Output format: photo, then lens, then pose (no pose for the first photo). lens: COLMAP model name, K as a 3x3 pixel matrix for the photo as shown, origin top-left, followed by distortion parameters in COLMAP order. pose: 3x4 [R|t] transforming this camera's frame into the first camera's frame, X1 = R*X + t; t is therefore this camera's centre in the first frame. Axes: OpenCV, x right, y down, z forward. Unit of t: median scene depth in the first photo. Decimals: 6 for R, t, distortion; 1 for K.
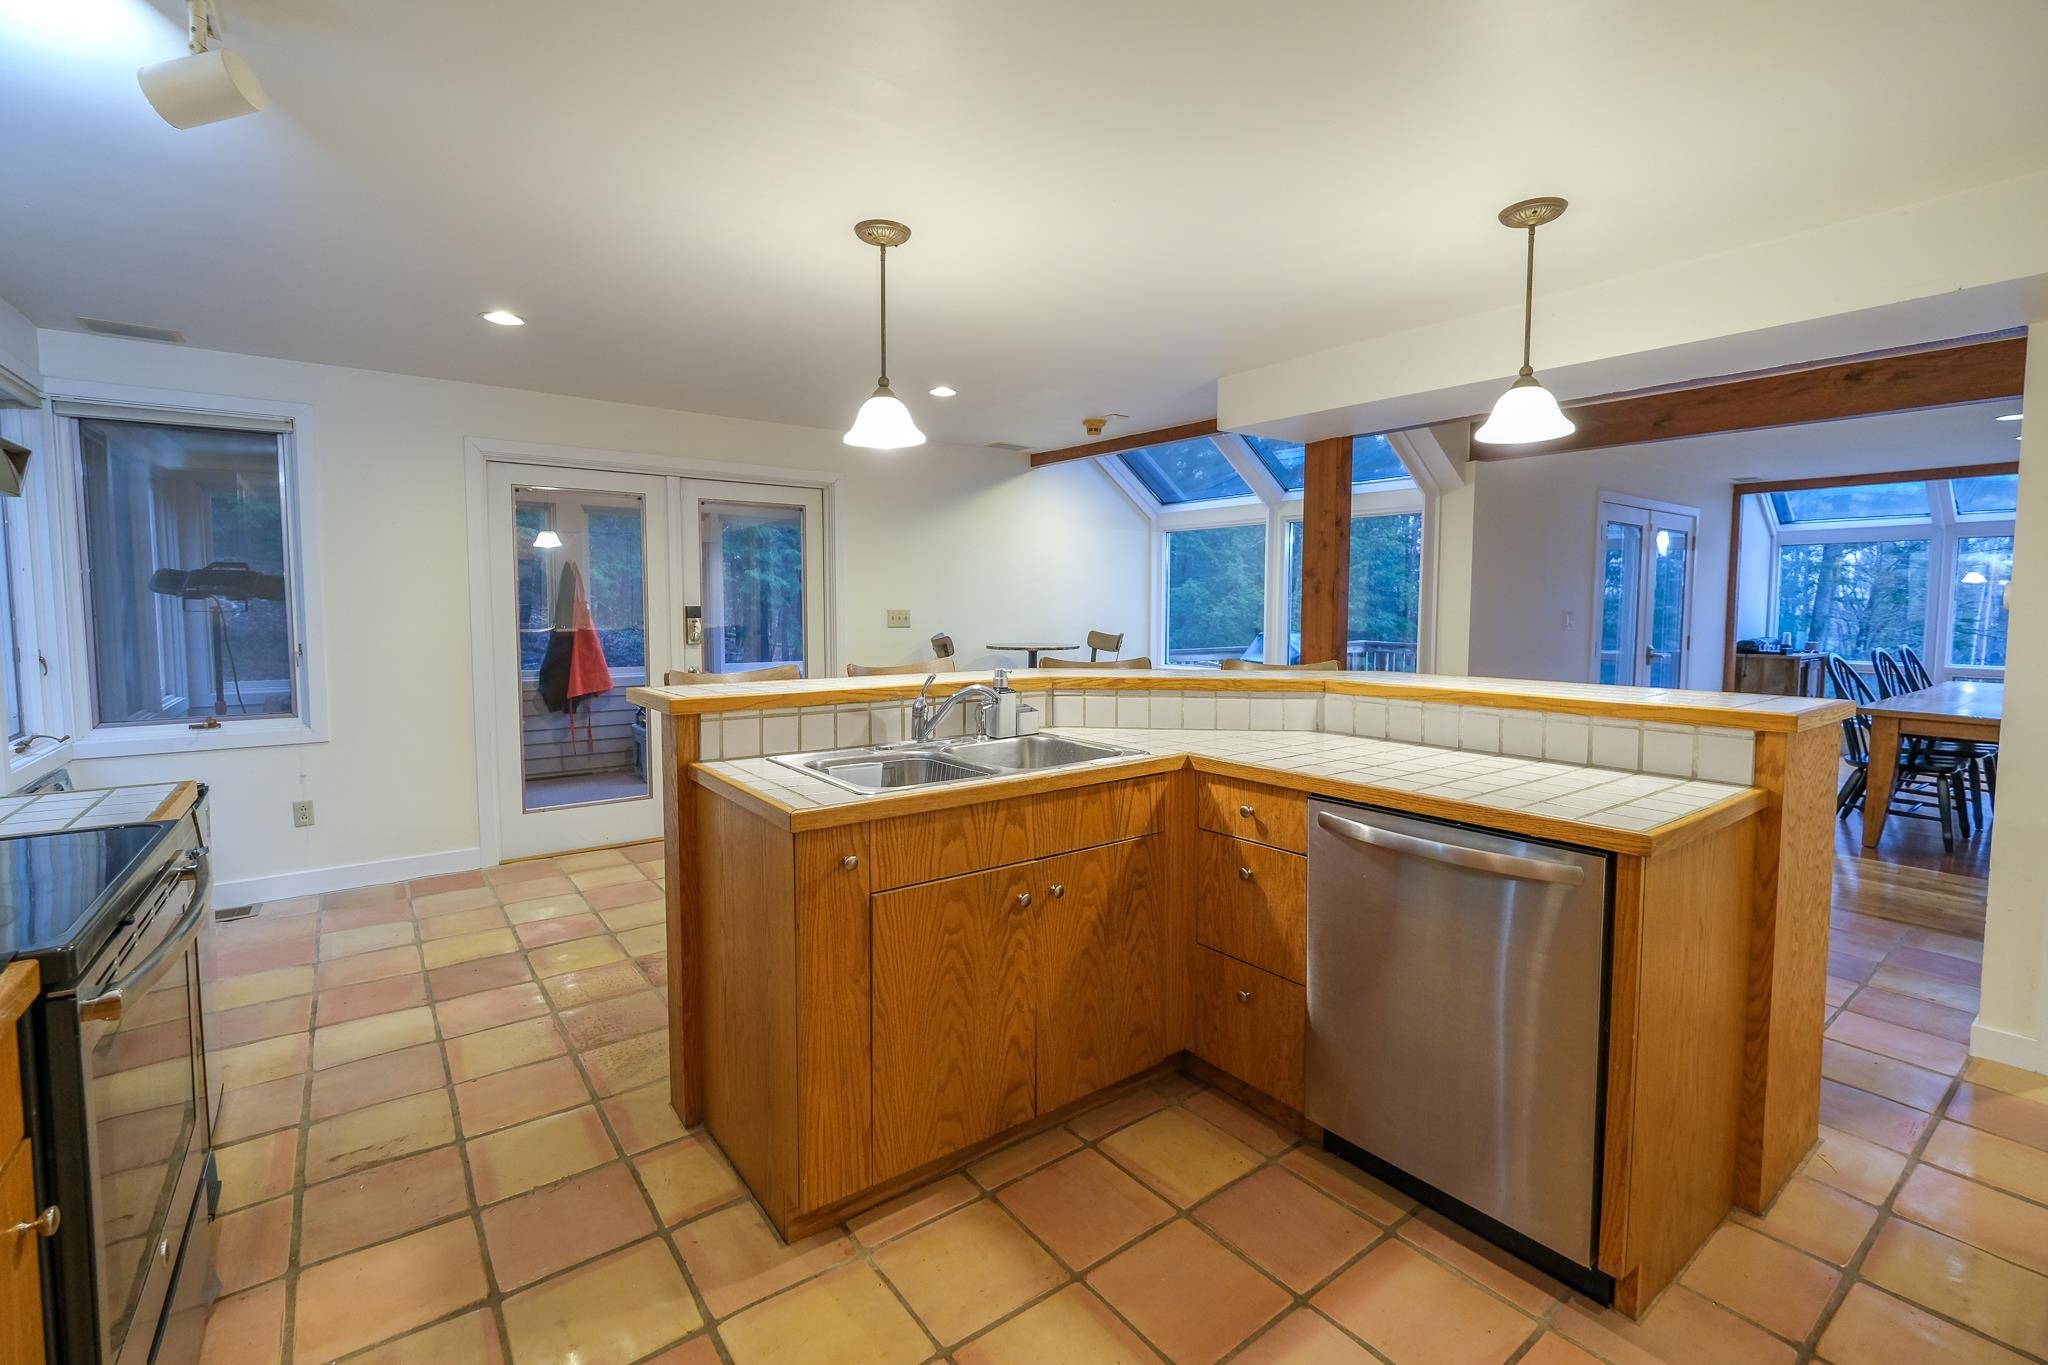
lens RADIAL K [[890.6, 0, 1014.5], [0, 890.6, 671.1], [0, 0, 1]] dist [-0.002203, 0.001781]
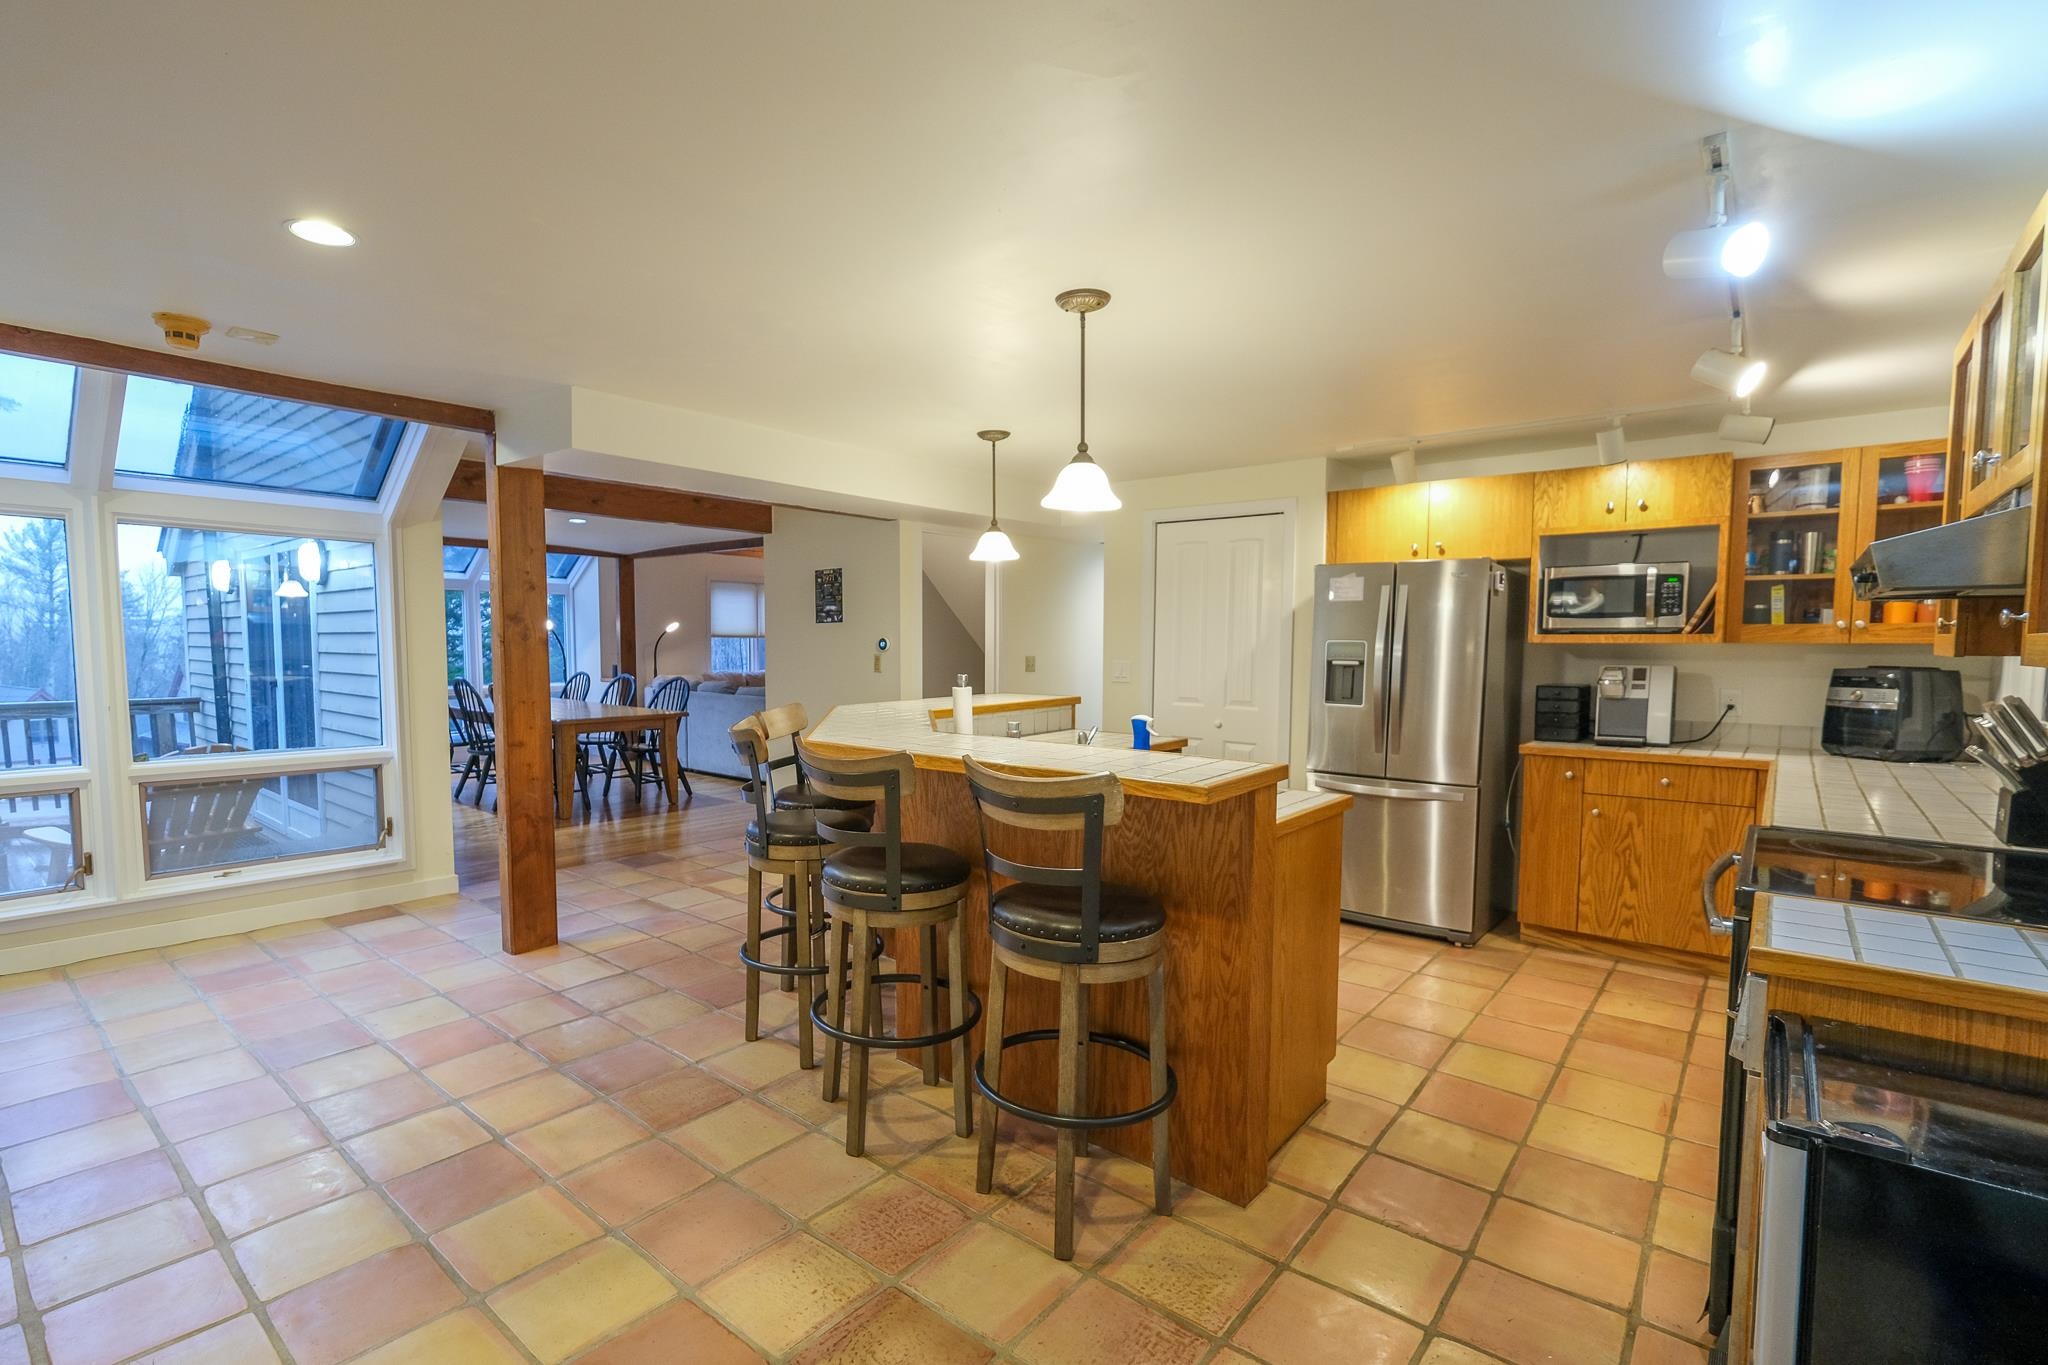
lens RADIAL K [[890.6, 0, 1012.3], [0, 890.6, 691.2], [0, 0, 1]] dist [-0.002203, 0.001781]
pose [[-0.225970, -0.066882, 0.971836, -1.328590], [0.069209, 0.994017, 0.084501, -0.165084], [-0.971673, 0.086354, -0.219989, 1.543031]]
